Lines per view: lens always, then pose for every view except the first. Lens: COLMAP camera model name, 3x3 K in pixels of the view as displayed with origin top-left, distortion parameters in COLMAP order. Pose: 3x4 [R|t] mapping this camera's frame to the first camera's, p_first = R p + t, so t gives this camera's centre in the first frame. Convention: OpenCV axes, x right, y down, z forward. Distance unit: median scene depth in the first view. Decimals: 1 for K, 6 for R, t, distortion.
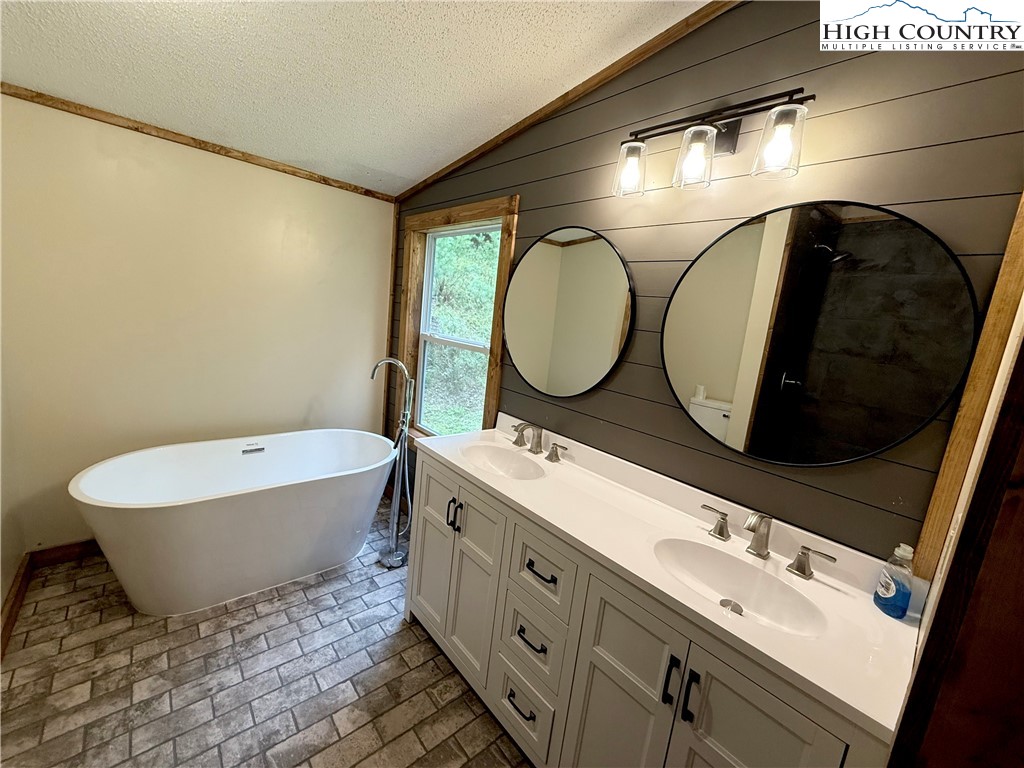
lens RADIAL K [[407.3, 0, 510.0], [0, 407.3, 381.7], [0, 0, 1]] dist [0.000065, 0.000058]
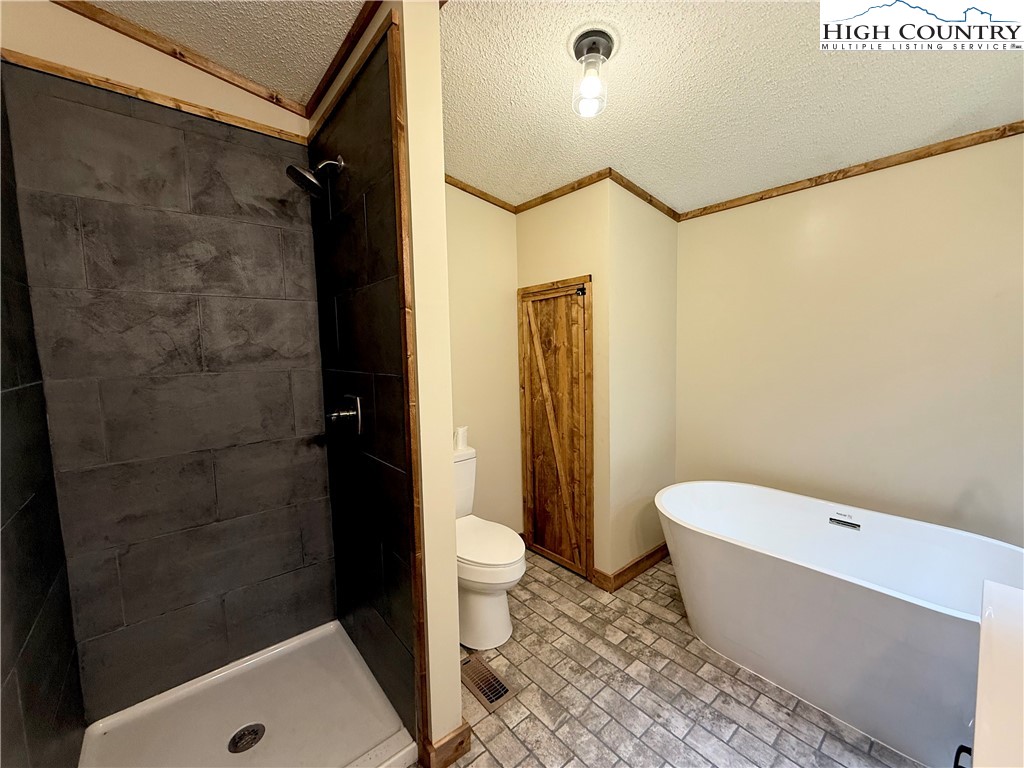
lens RADIAL K [[407.3, 0, 510.1], [0, 407.3, 381.9], [0, 0, 1]] dist [0.000065, 0.000058]
pose [[-0.029845, -0.019008, -0.999374, 0.274531], [-0.144307, 0.989427, -0.014509, 0.003437], [0.989083, 0.143784, -0.032272, 0.500873]]
